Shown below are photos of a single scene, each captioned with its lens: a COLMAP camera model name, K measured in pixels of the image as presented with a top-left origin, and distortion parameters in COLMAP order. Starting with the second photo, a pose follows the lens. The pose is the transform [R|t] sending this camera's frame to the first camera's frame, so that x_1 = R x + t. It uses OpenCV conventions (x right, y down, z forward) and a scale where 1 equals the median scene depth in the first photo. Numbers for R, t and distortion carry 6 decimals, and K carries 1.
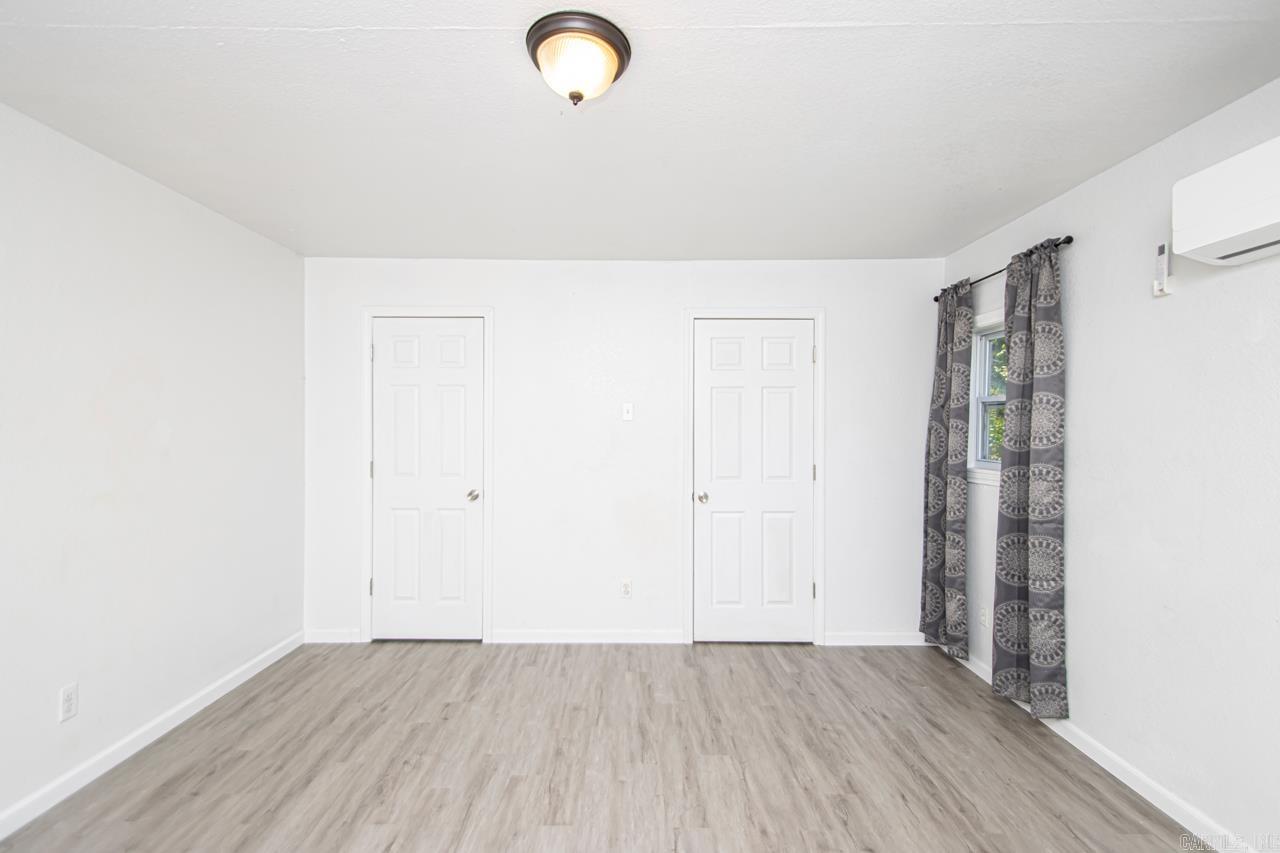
lens RADIAL K [[575.1, 0, 593.1], [0, 575.1, 427.7], [0, 0, 1]] dist [0.028302, -0.015357]
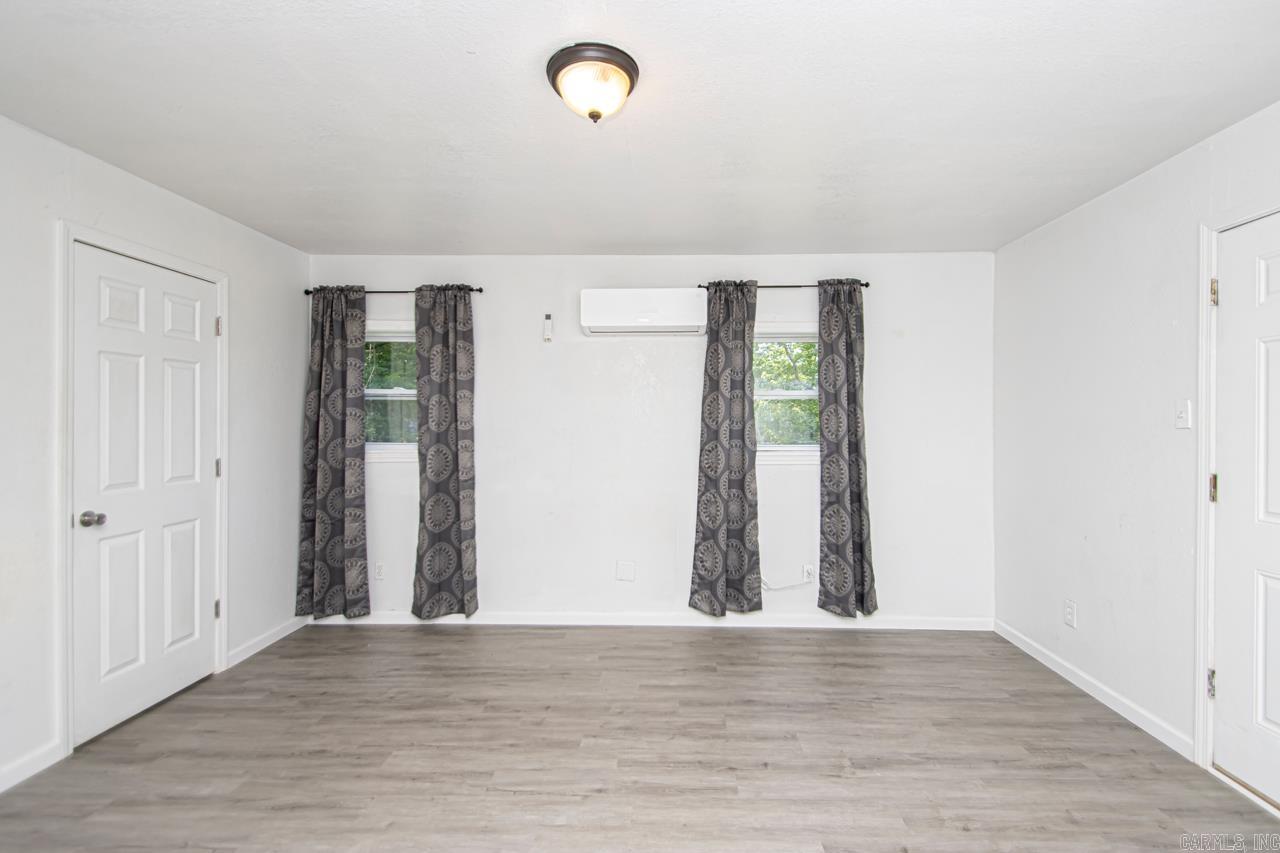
lens RADIAL K [[623.9, 0, 654.3], [0, 623.9, 423.6], [0, 0, 1]] dist [0.022417, -0.022031]
pose [[-0.016472, -0.001622, 0.999863, -0.718037], [0.003673, 0.999992, 0.001683, 0.019296], [-0.999858, 0.003700, -0.016466, 0.514502]]
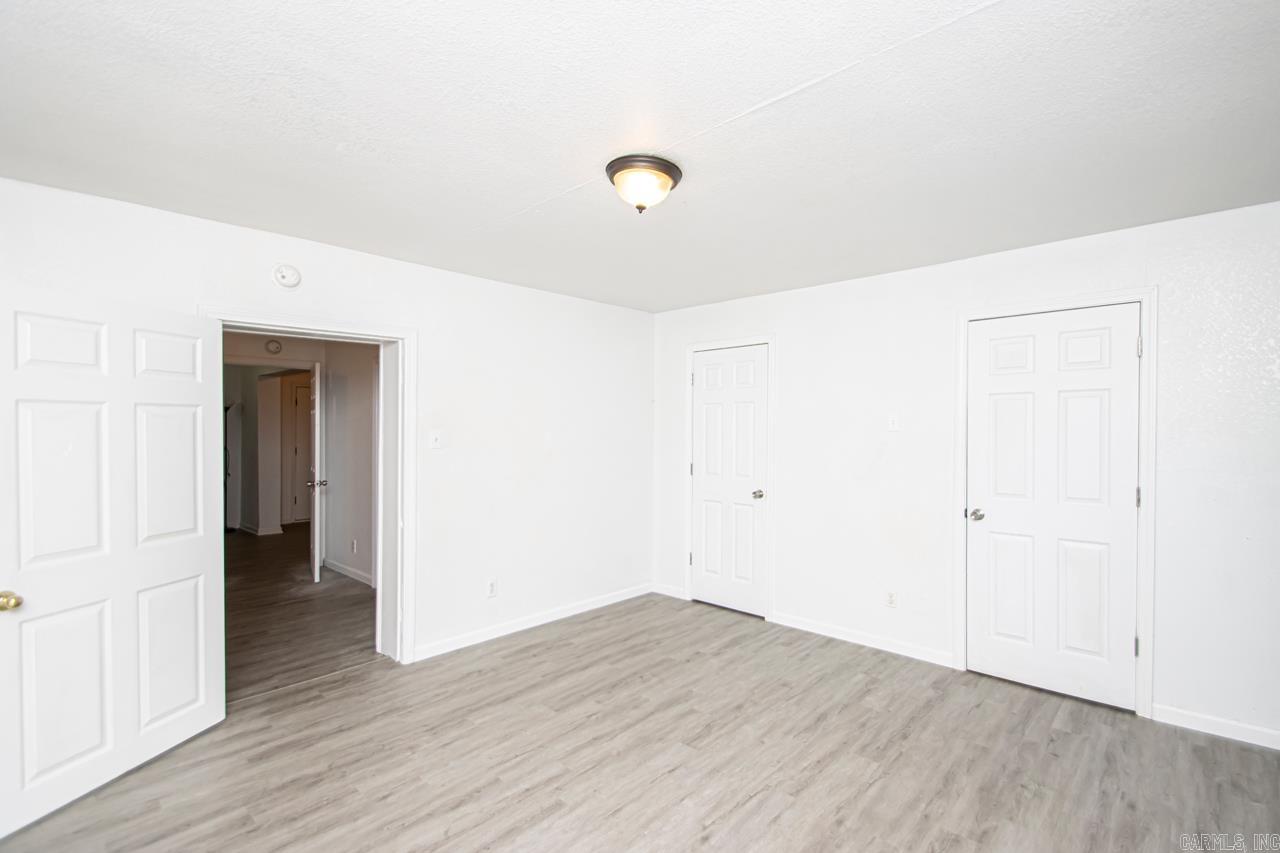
lens RADIAL K [[539.5, 0, 645.5], [0, 539.5, 436.7], [0, 0, 1]] dist [0.042381, -0.022201]
pose [[0.767199, 0.005149, -0.641388, 0.469716], [0.000762, 0.999960, 0.008938, -0.013175], [0.641408, -0.007346, 0.767165, 0.005008]]
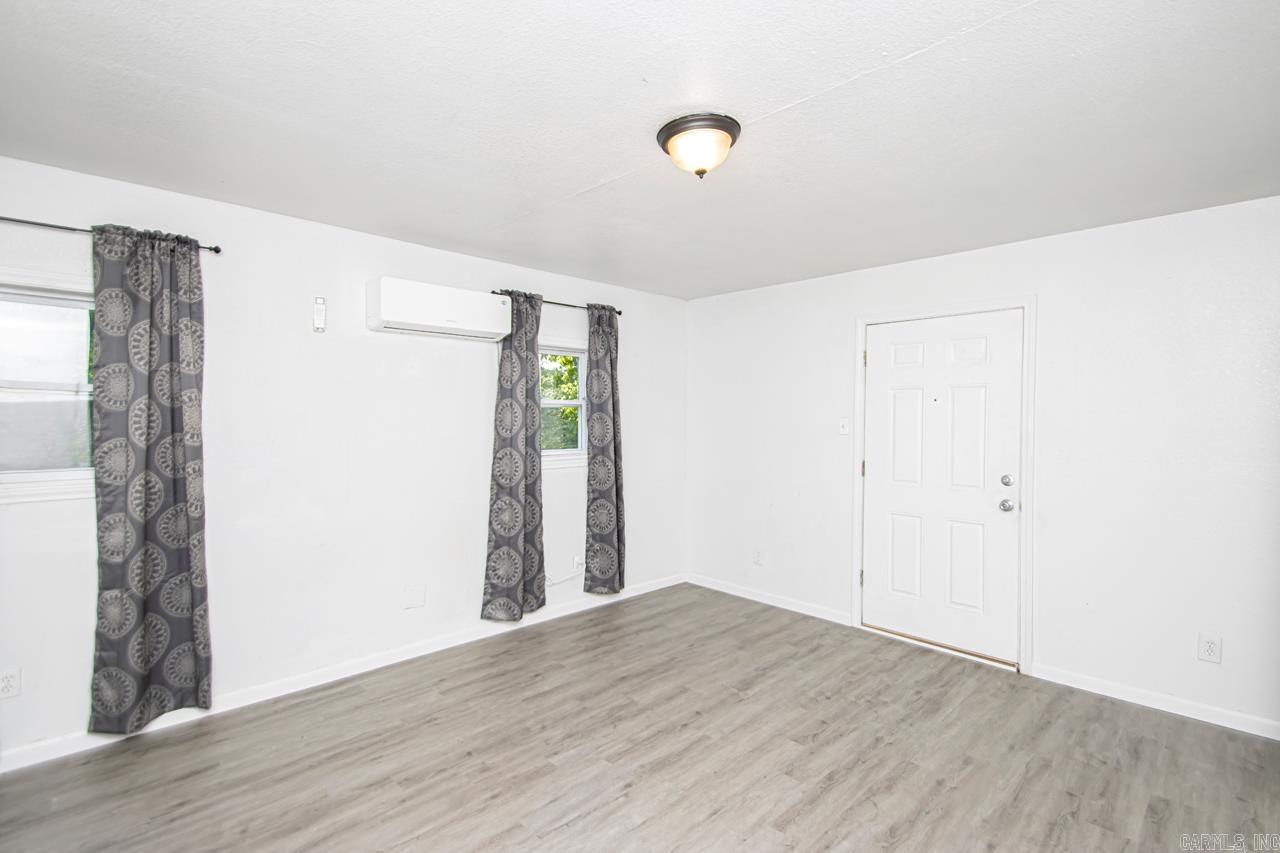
lens RADIAL K [[623.9, 0, 654.3], [0, 623.9, 423.6], [0, 0, 1]] dist [0.022417, -0.022031]
pose [[-0.752753, -0.012584, 0.658183, -0.498408], [-0.002510, 0.999865, 0.016247, -0.018980], [-0.658299, 0.010578, -0.752682, 1.195195]]
